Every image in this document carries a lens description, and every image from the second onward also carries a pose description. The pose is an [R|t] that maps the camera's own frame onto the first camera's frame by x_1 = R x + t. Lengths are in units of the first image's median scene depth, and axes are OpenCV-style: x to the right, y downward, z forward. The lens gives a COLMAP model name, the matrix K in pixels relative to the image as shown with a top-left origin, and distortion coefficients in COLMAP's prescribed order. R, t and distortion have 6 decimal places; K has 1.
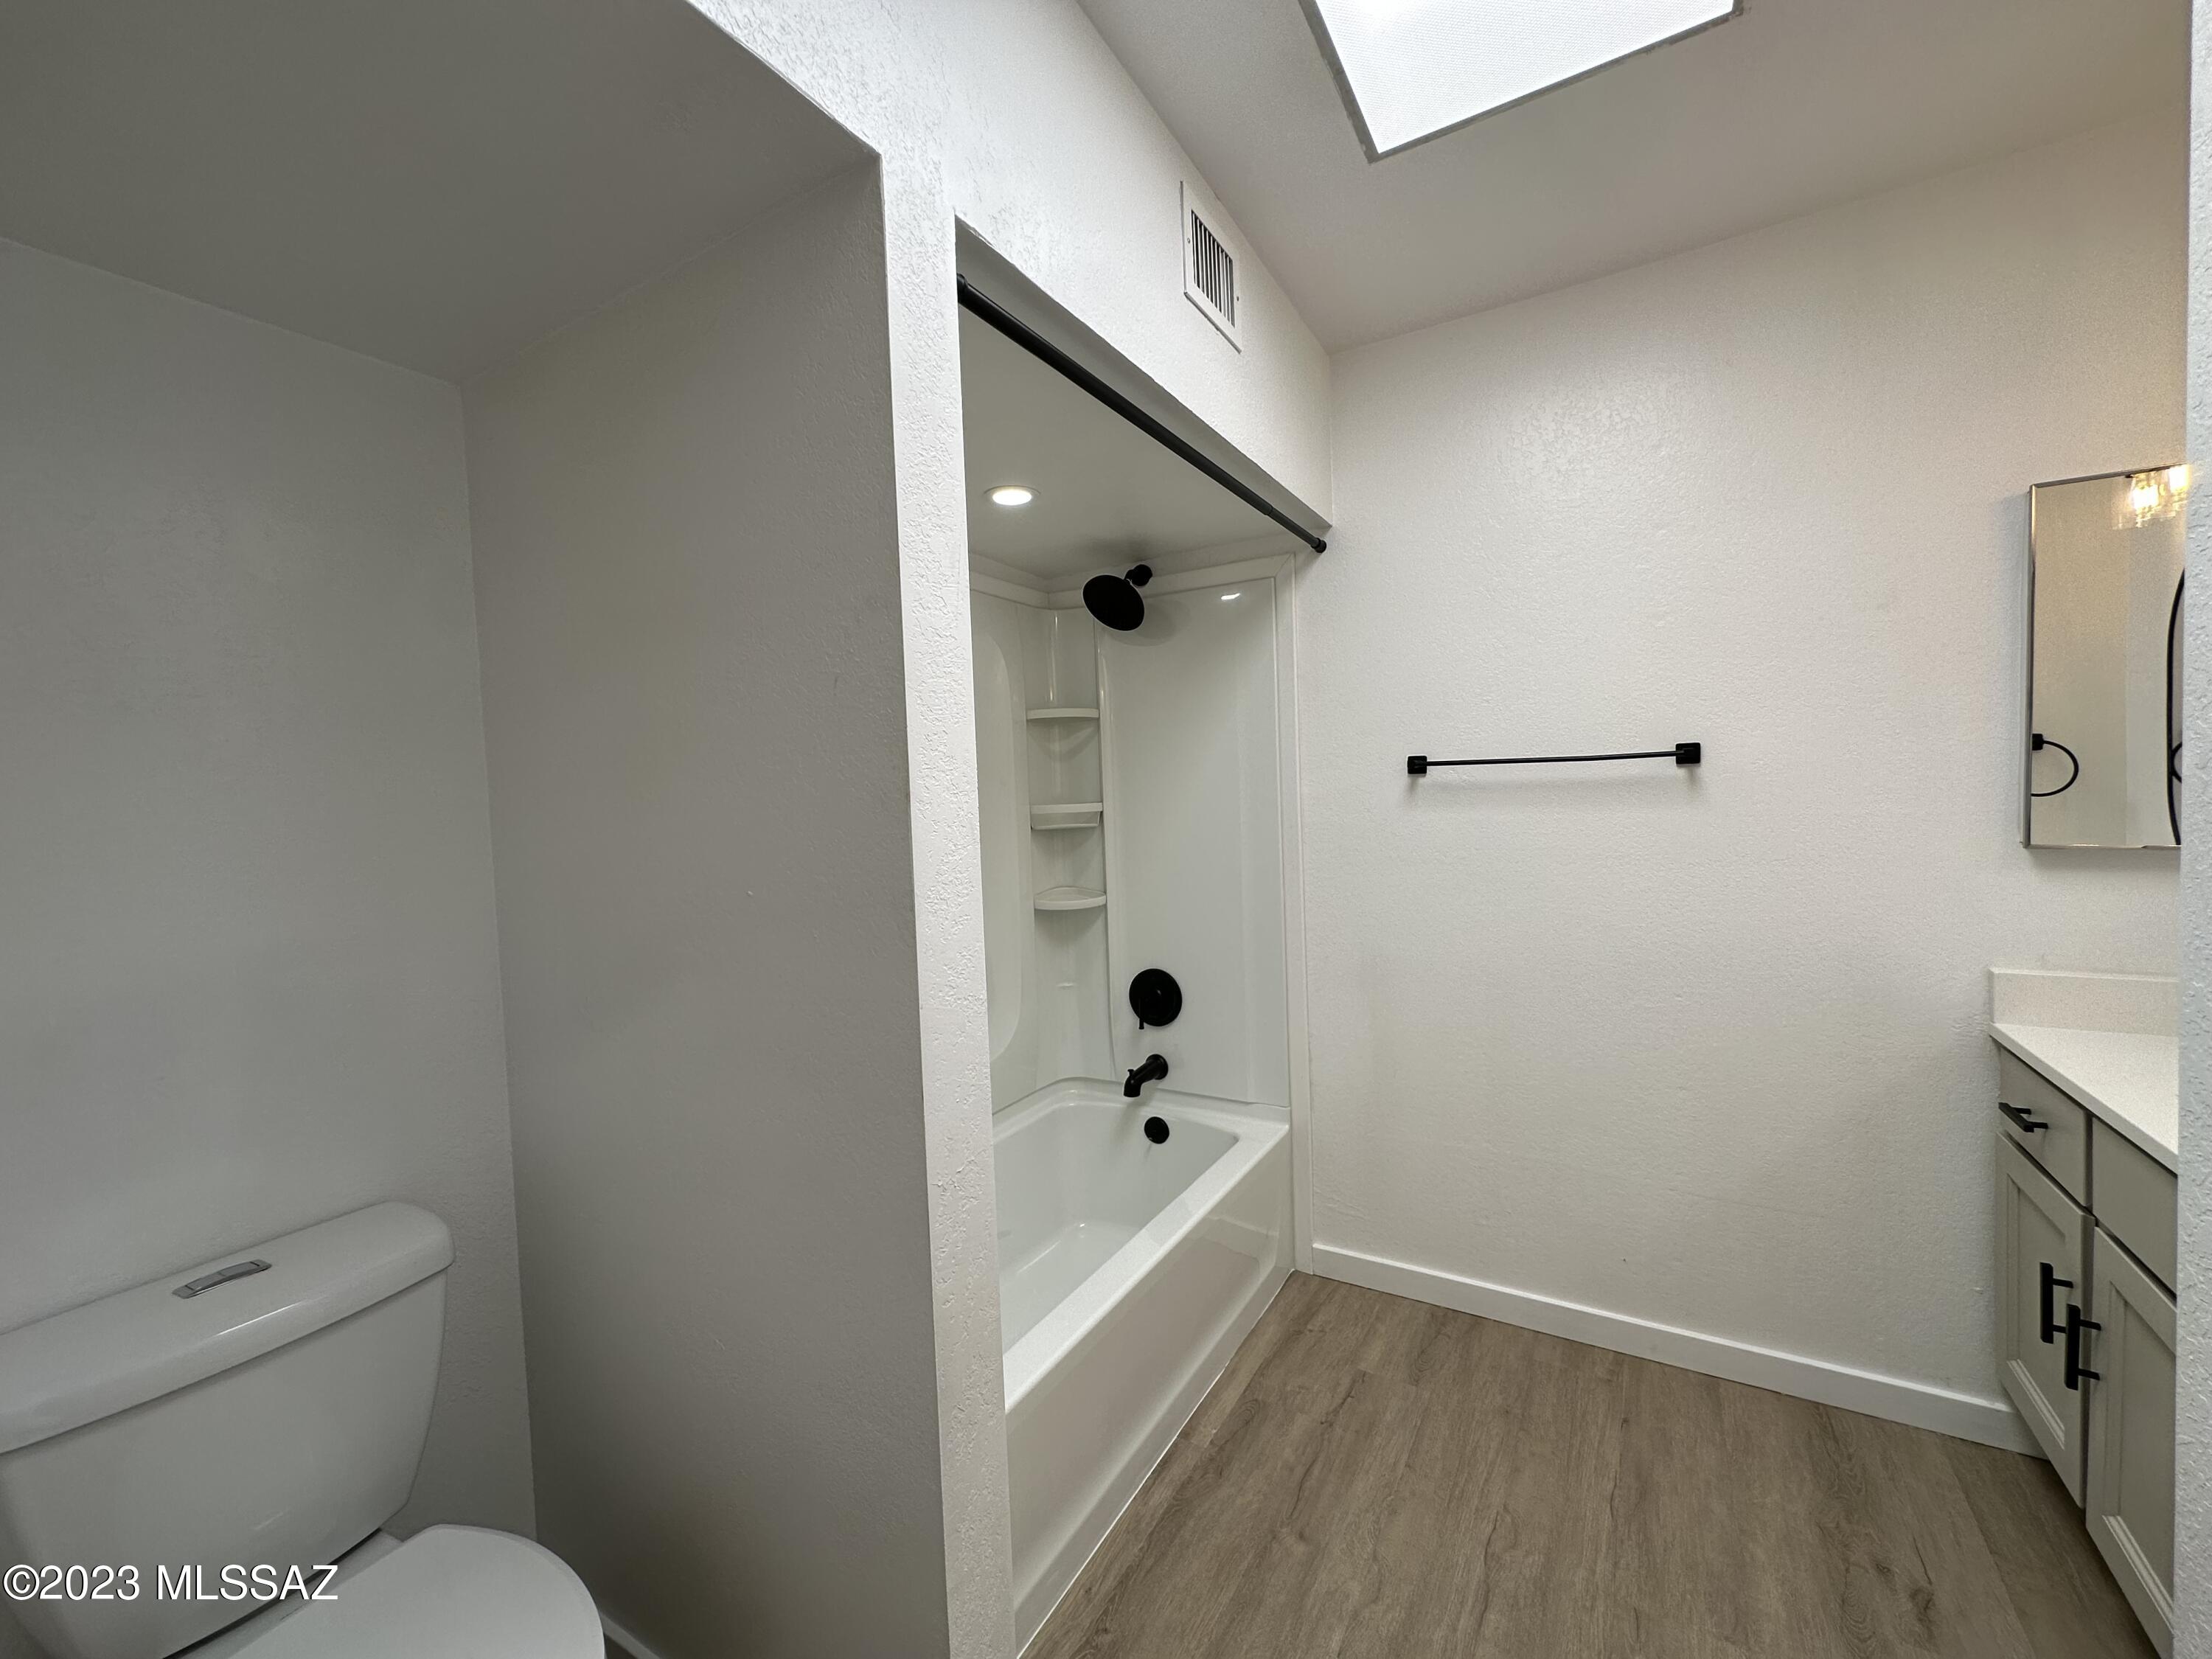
lens RADIAL K [[887.1, 0, 1103.9], [0, 887.1, 829.5], [0, 0, 1]] dist [-0.003512, 0.001162]
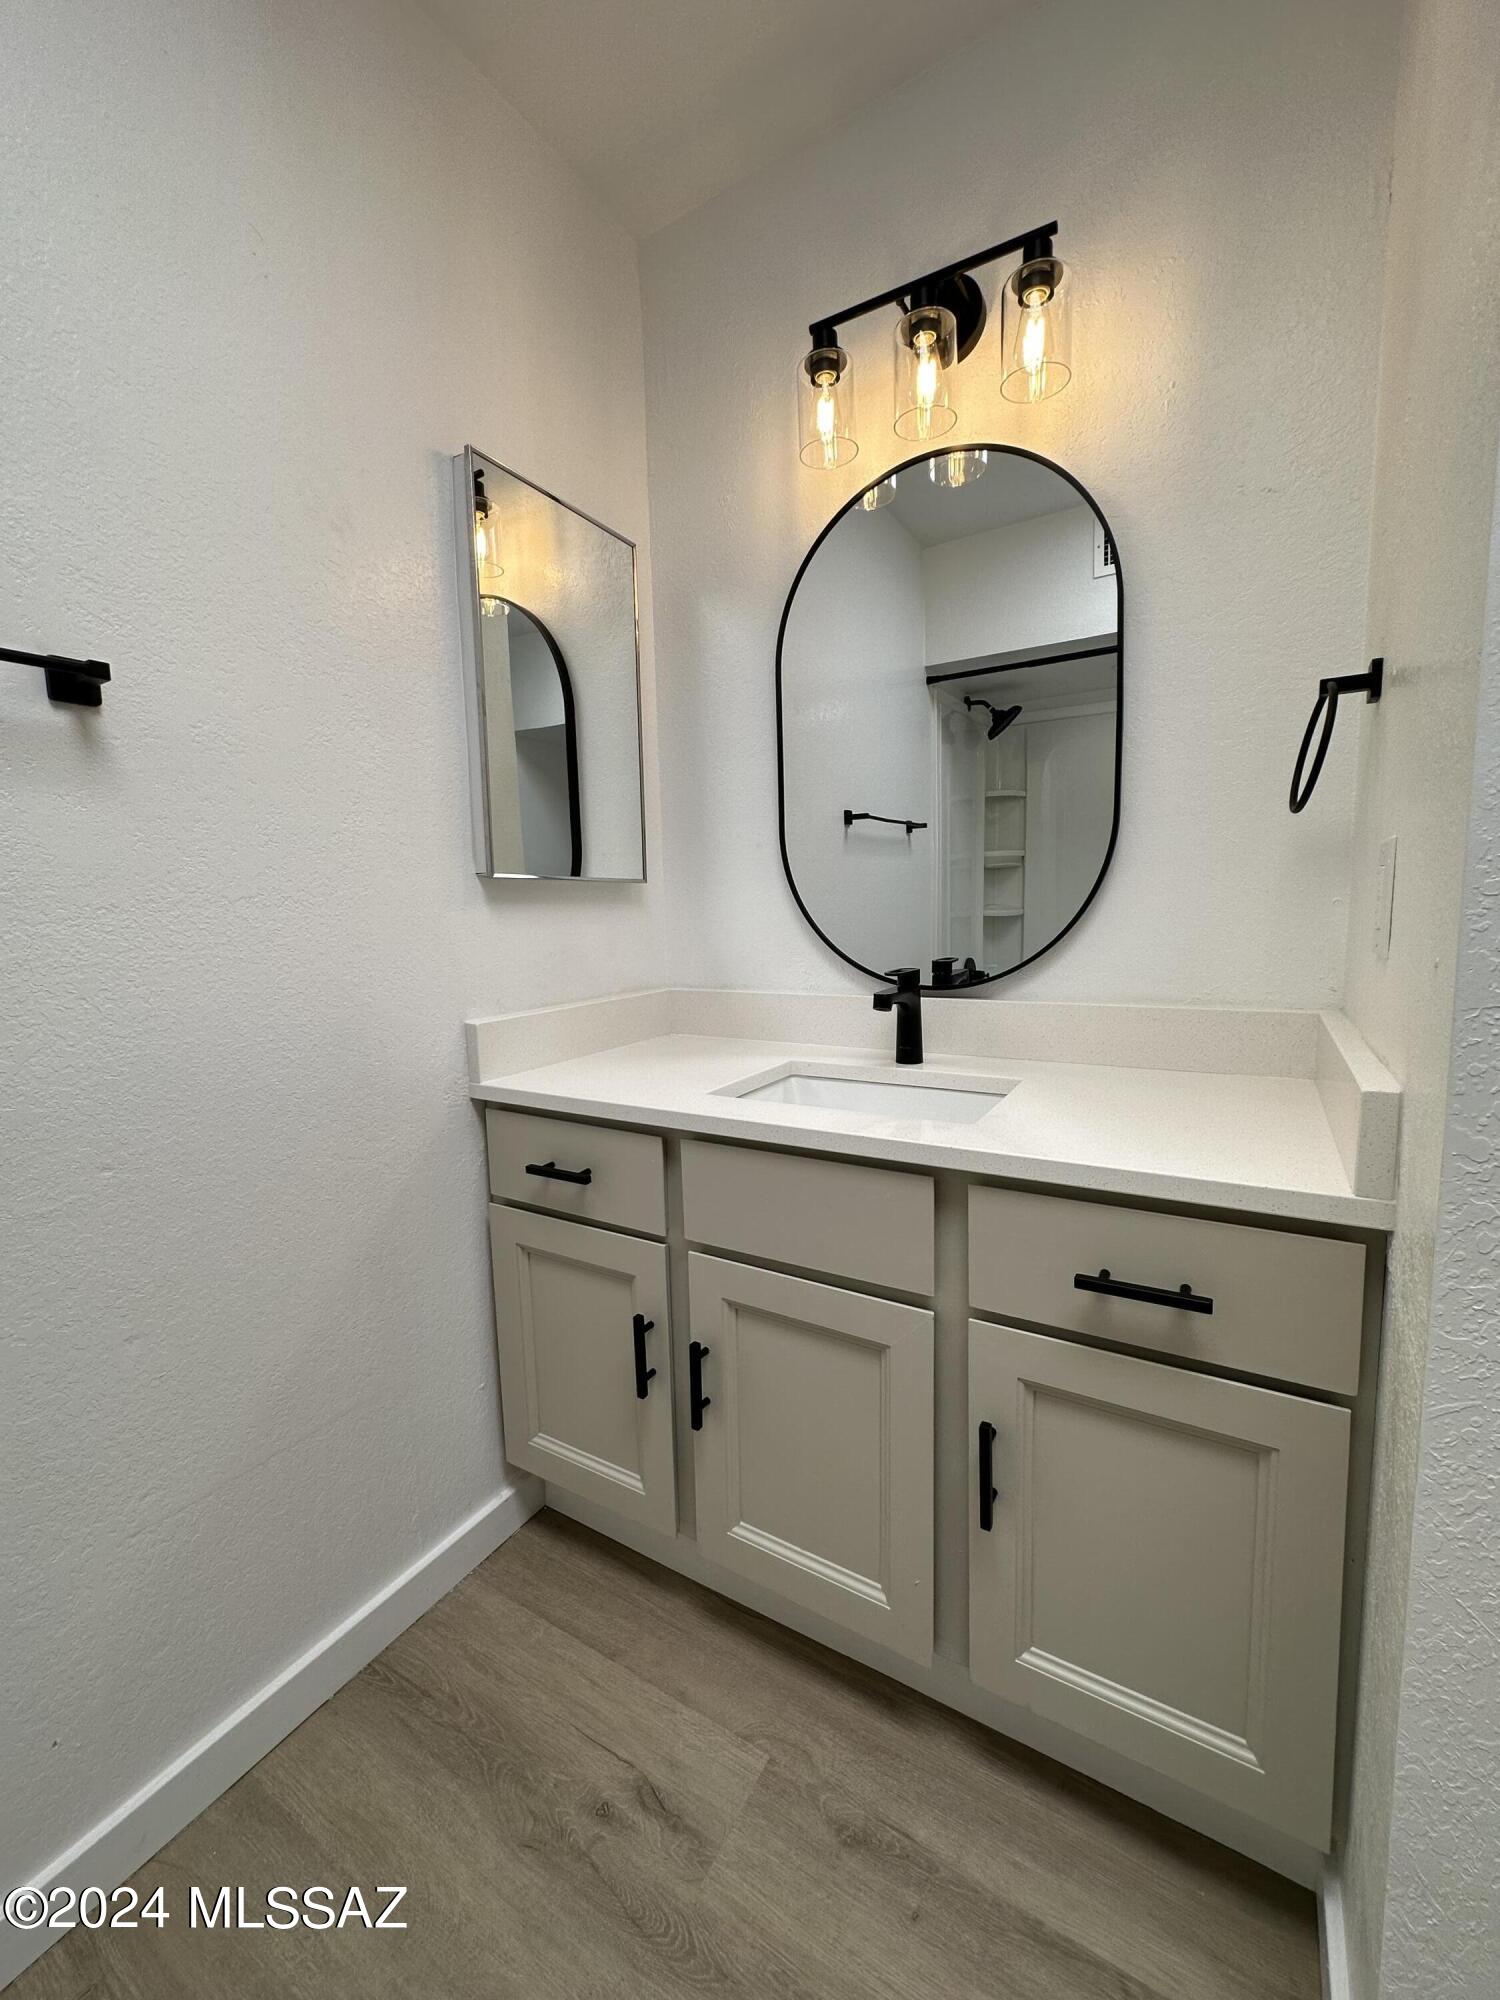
lens RADIAL K [[802.1, 0, 756.0], [0, 802.1, 997.3], [0, 0, 1]] dist [-0.003512, 0.001162]
pose [[-0.005734, -0.077677, 0.996962, 0.241284], [0.064263, 0.994889, 0.077885, 0.098458], [-0.997917, 0.064514, -0.000713, 0.774692]]
